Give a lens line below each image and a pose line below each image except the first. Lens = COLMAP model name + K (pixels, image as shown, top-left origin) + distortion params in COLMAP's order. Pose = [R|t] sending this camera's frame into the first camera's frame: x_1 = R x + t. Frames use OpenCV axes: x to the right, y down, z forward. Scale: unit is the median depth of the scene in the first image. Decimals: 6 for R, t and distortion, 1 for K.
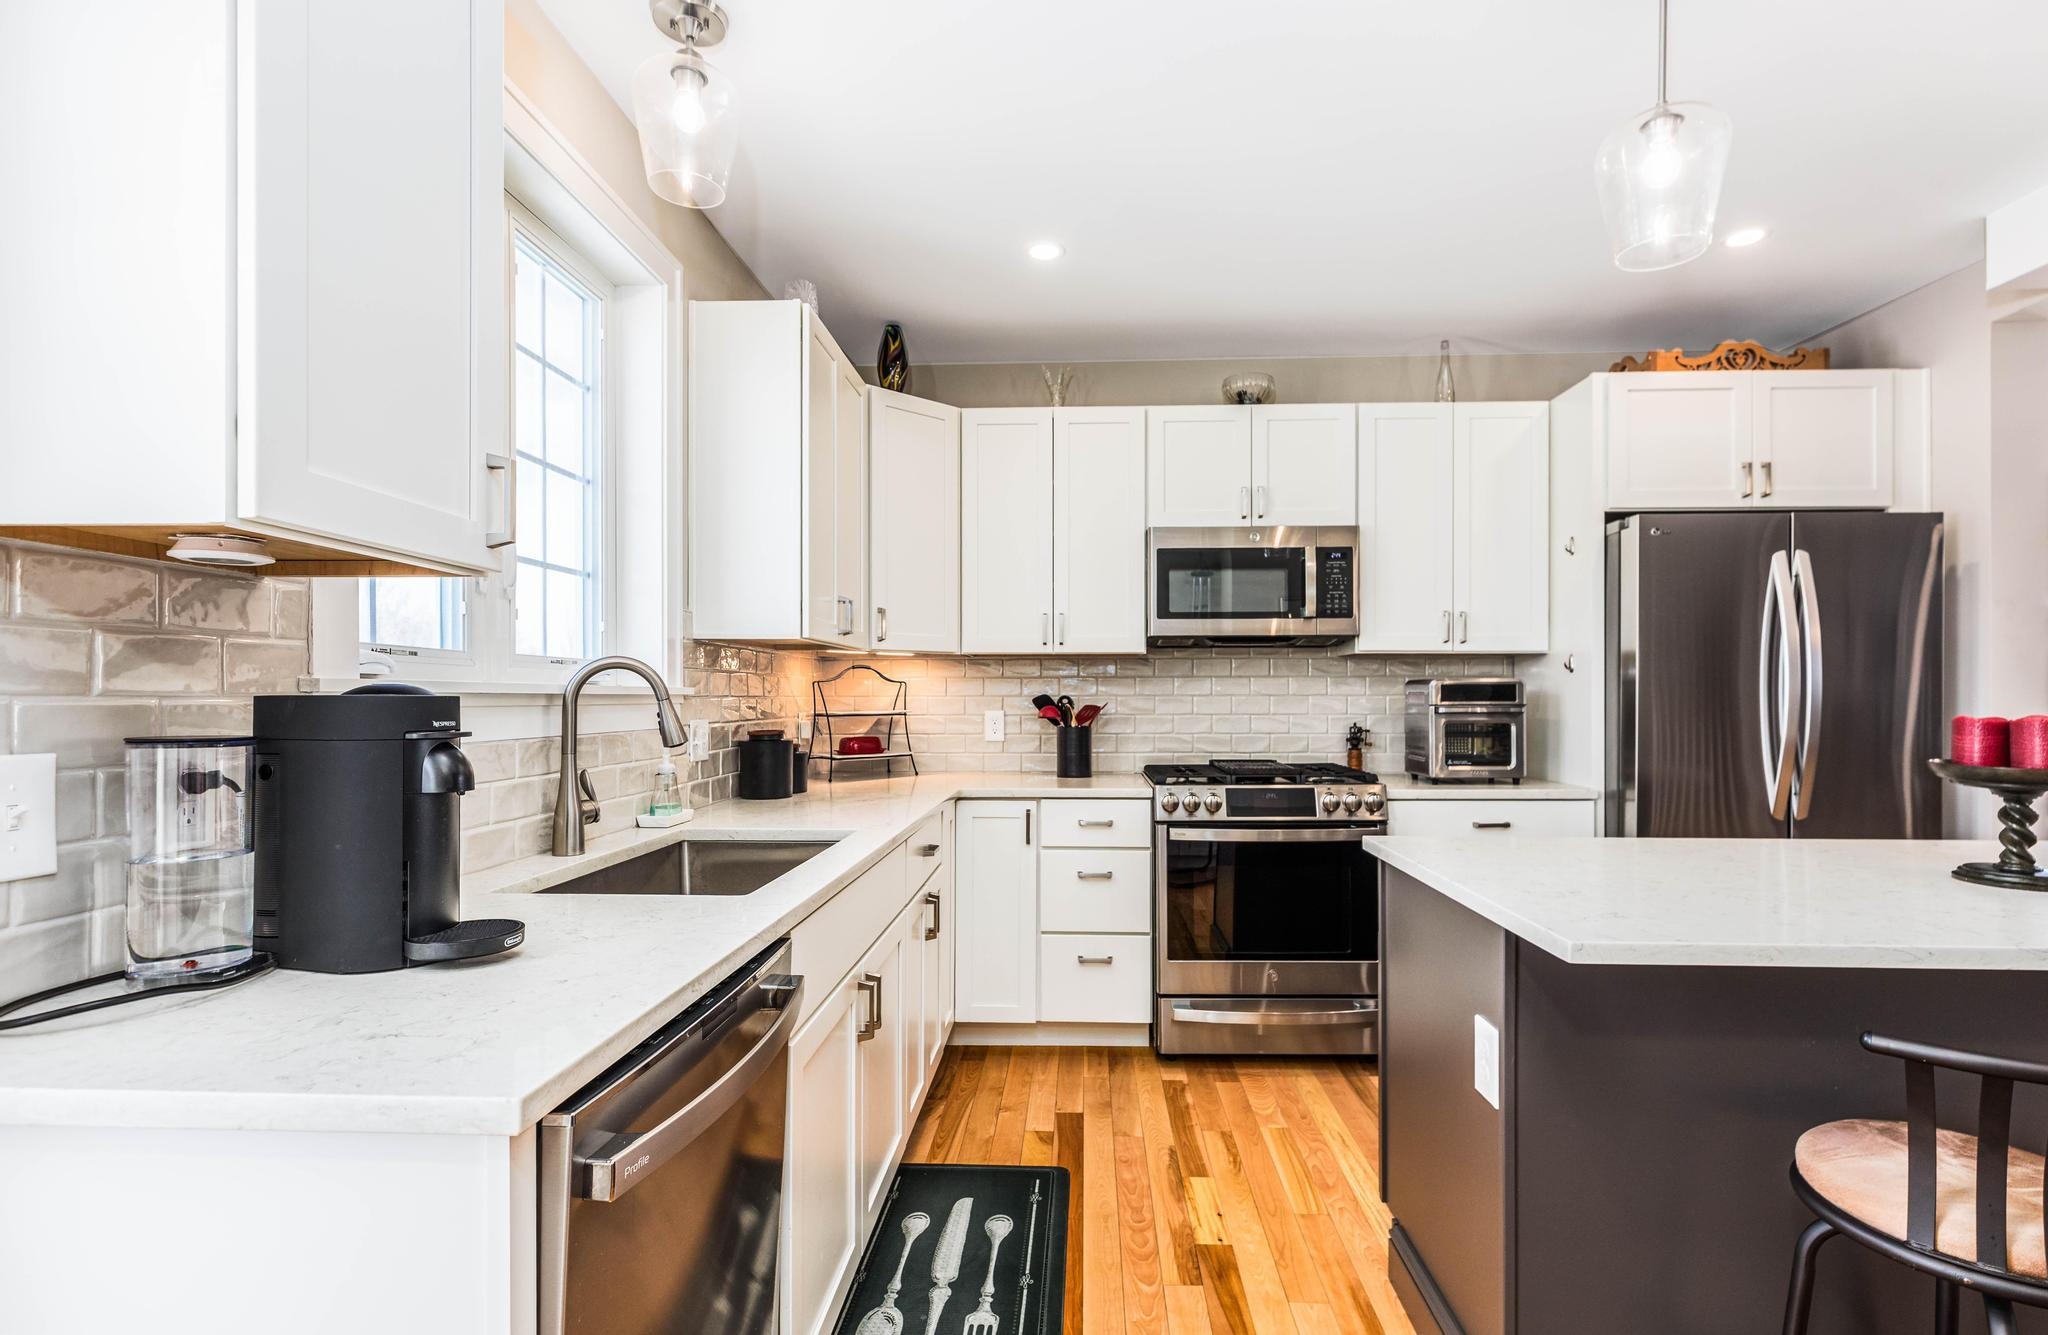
lens RADIAL K [[958.2, 0, 1058.7], [0, 958.2, 696.6], [0, 0, 1]] dist [0.012380, -0.001334]
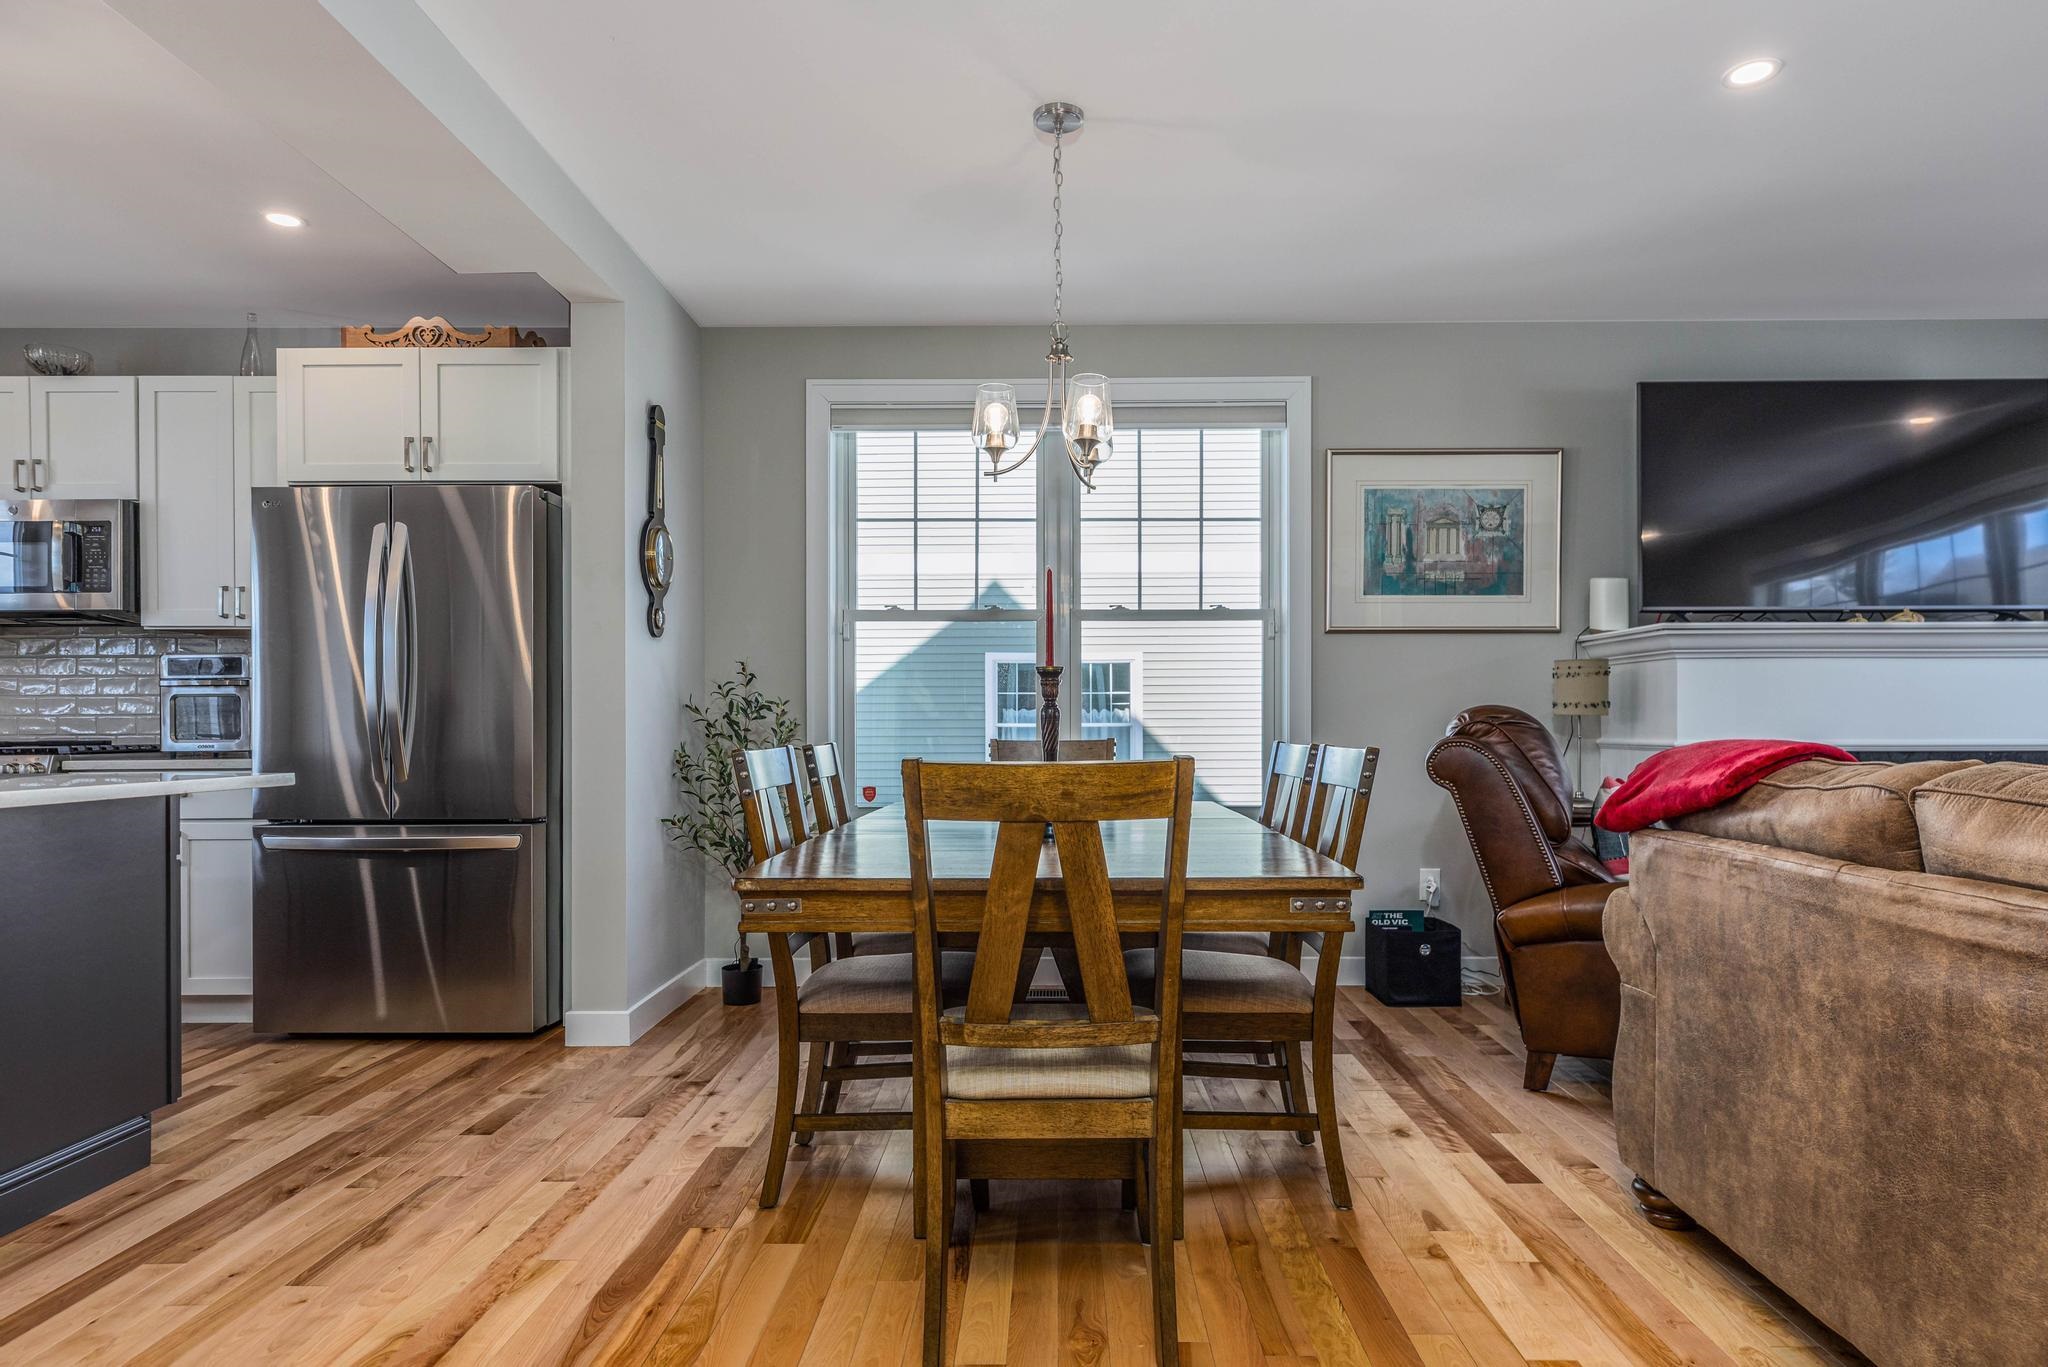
lens RADIAL K [[1168.3, 0, 1060.3], [0, 1168.3, 731.5], [0, 0, 1]] dist [0.015468, -0.000290]
pose [[0.999810, -0.003114, 0.019224, 1.345854], [0.003140, 0.999994, -0.001290, 0.070760], [-0.019220, 0.001351, 0.999814, -0.251623]]
